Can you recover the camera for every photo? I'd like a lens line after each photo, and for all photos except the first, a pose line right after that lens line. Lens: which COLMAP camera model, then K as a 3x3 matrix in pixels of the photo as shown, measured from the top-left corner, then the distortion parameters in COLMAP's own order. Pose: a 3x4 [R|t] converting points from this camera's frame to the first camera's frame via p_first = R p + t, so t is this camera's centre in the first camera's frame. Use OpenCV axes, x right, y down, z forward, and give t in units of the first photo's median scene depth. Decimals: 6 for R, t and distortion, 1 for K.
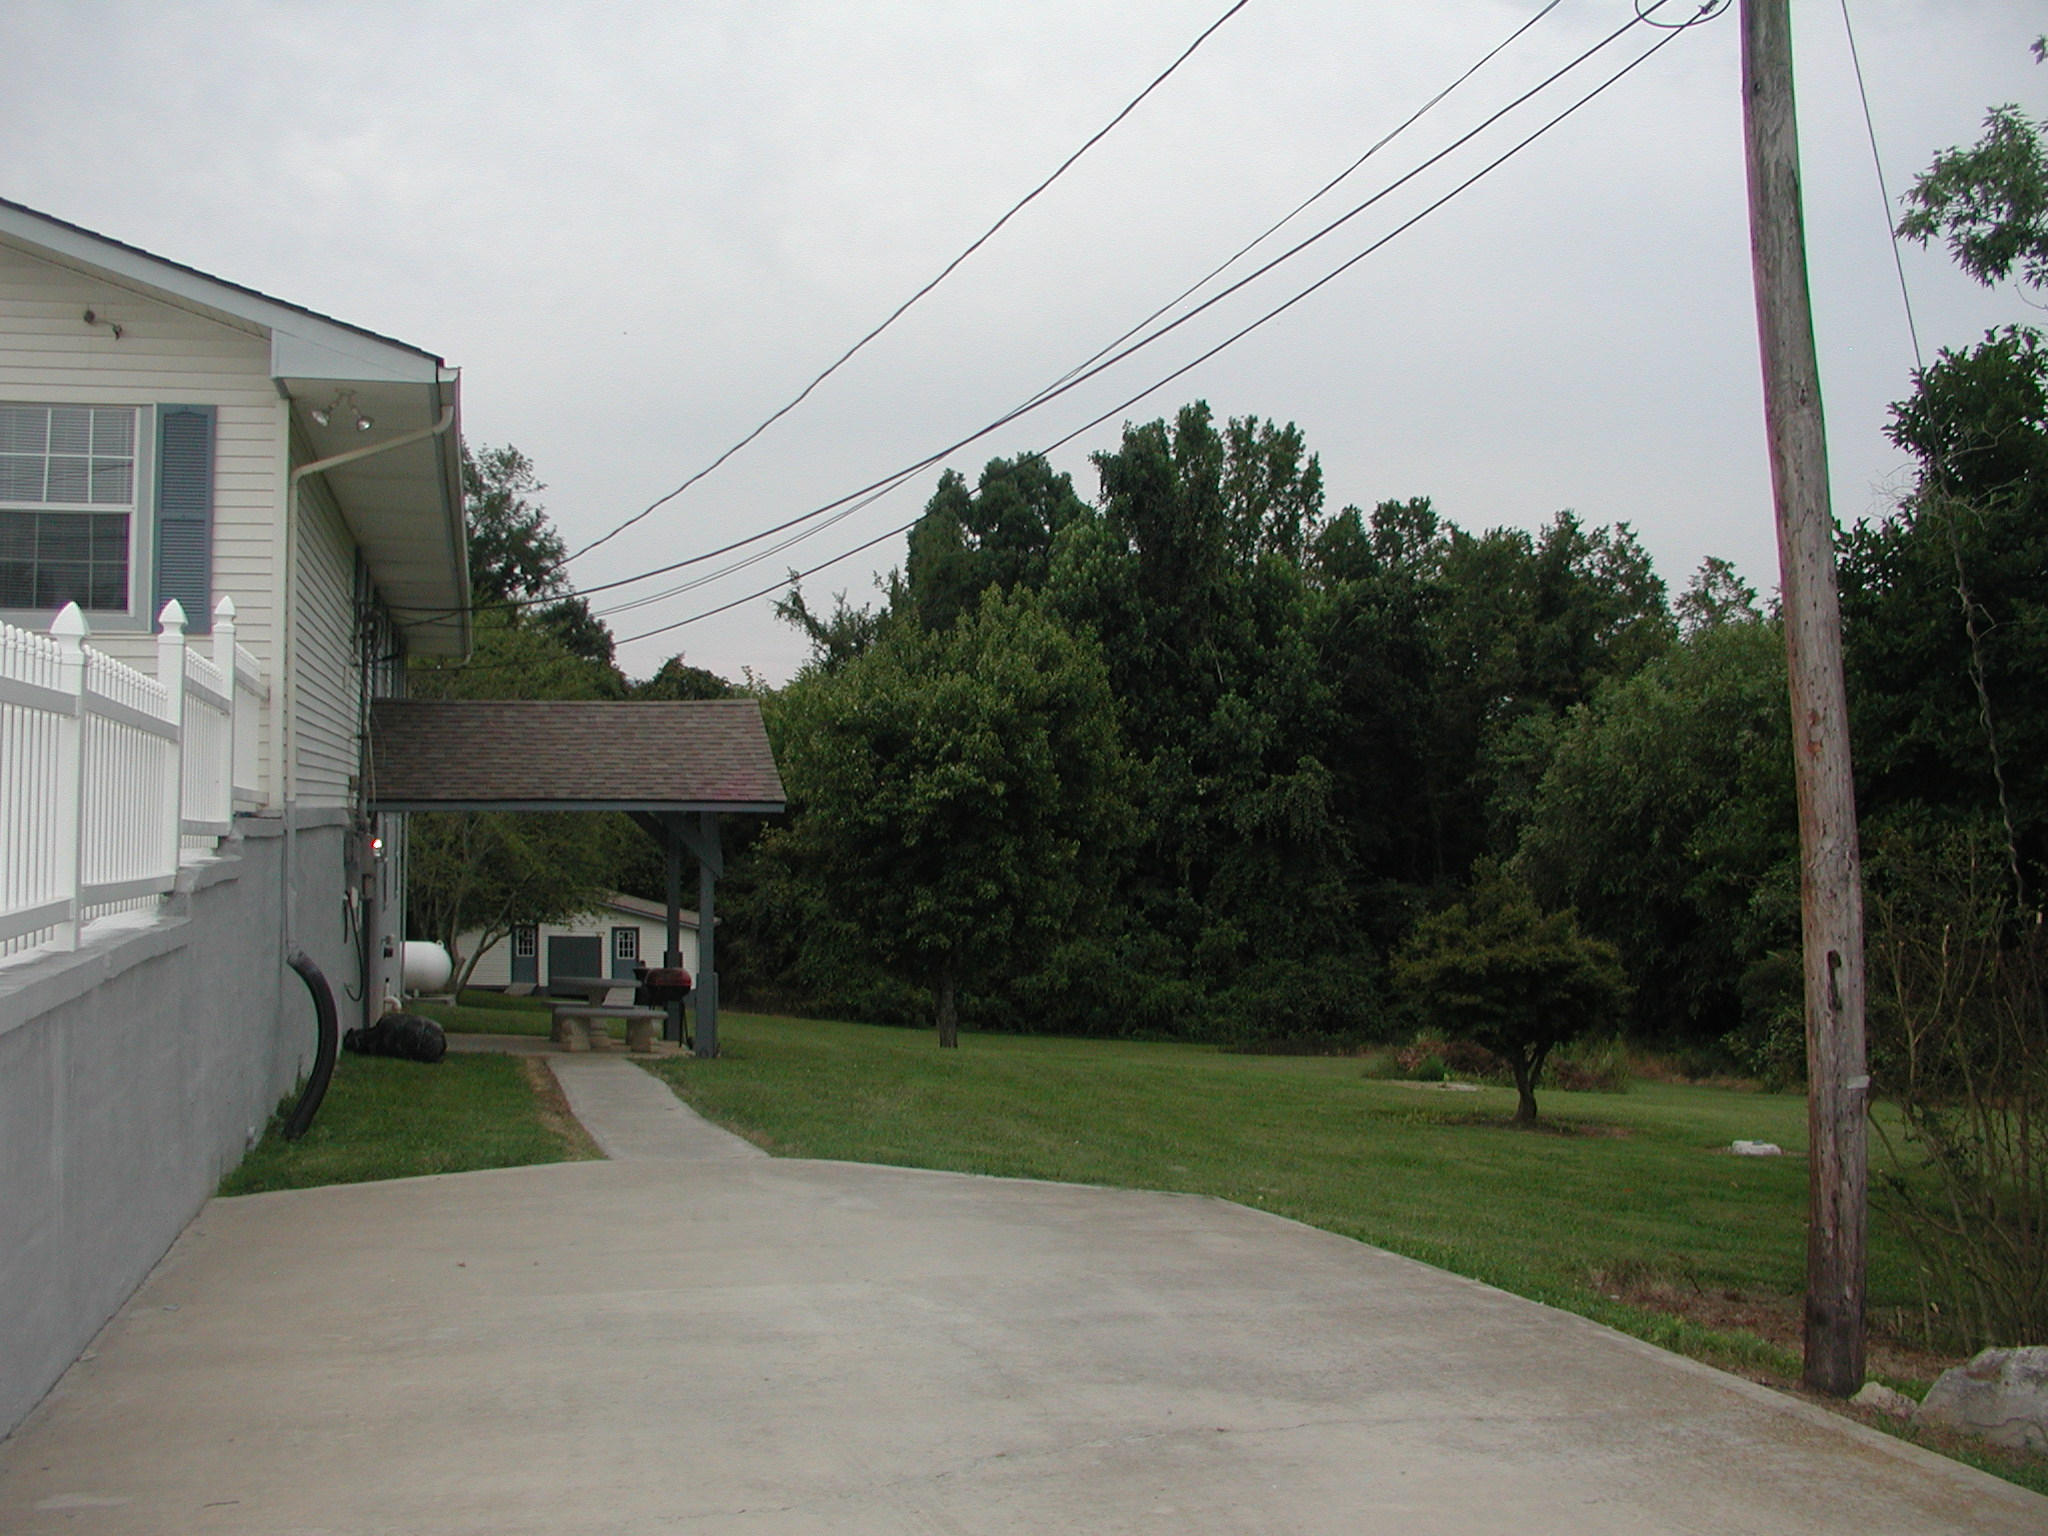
lens RADIAL K [[2079.2, 0, 1024.0], [0, 2079.2, 768.0], [0, 0, 1]] dist [-0.254811, 0.297967]
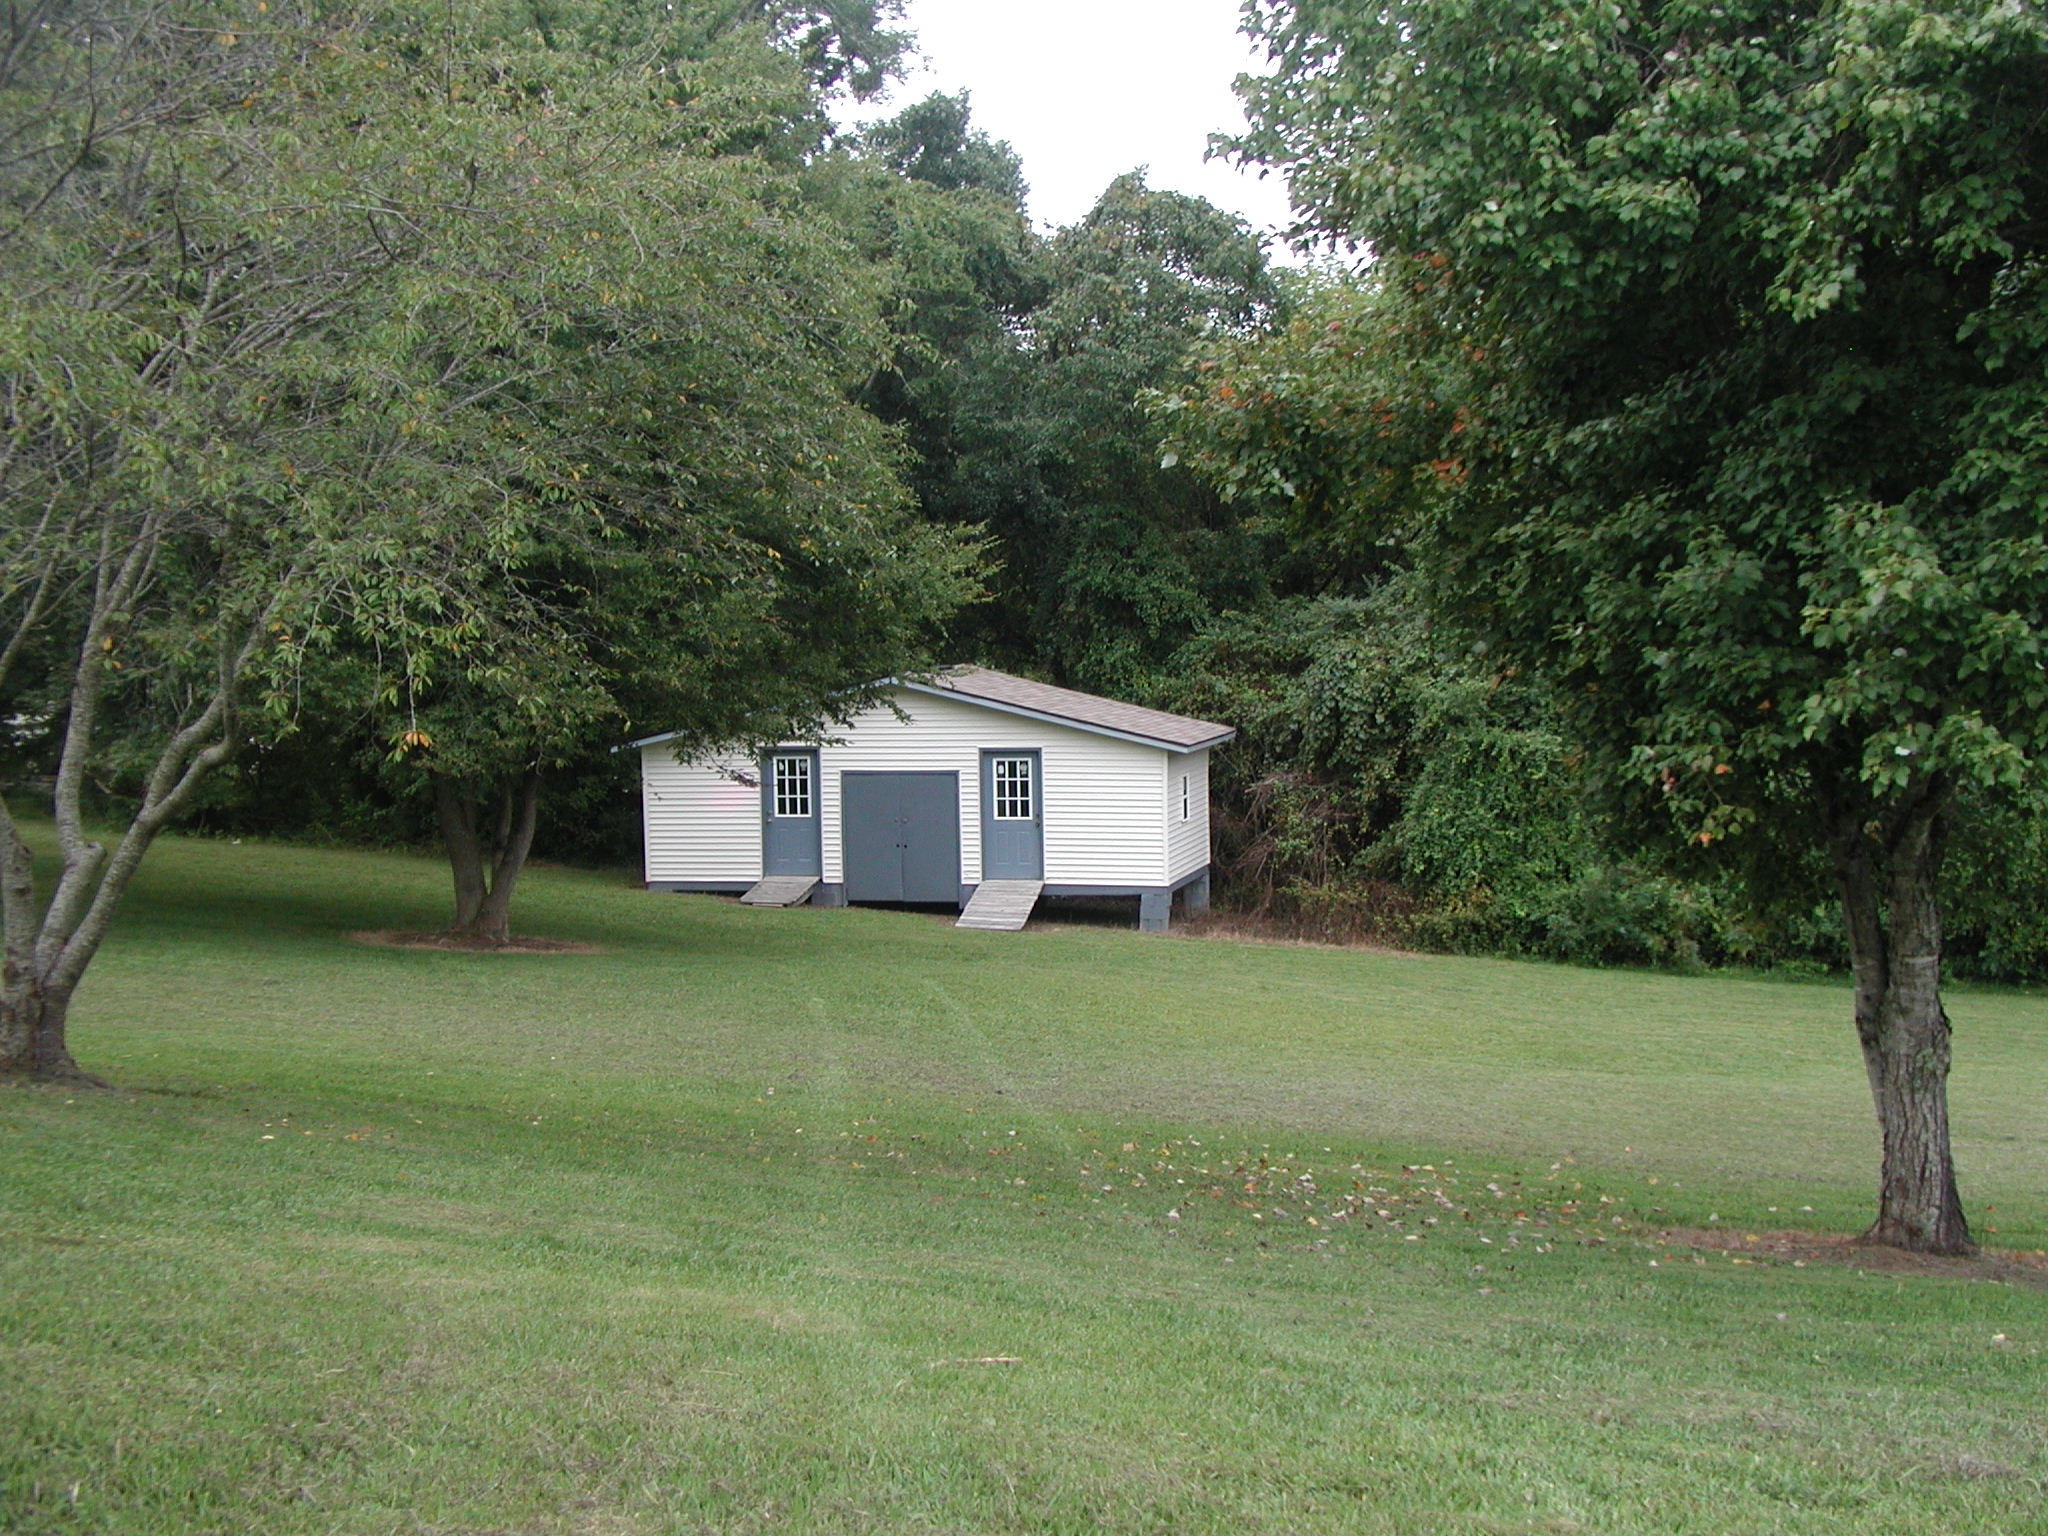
lens RADIAL K [[2962.1, 0, 1024.0], [0, 2962.1, 768.0], [0, 0, 1]] dist [-0.171855, 0.831064]
pose [[0.969237, -0.007993, -0.246000, -0.032926], [0.027388, 0.996768, 0.075523, 0.032860], [0.244601, -0.079938, 0.966323, 0.376868]]
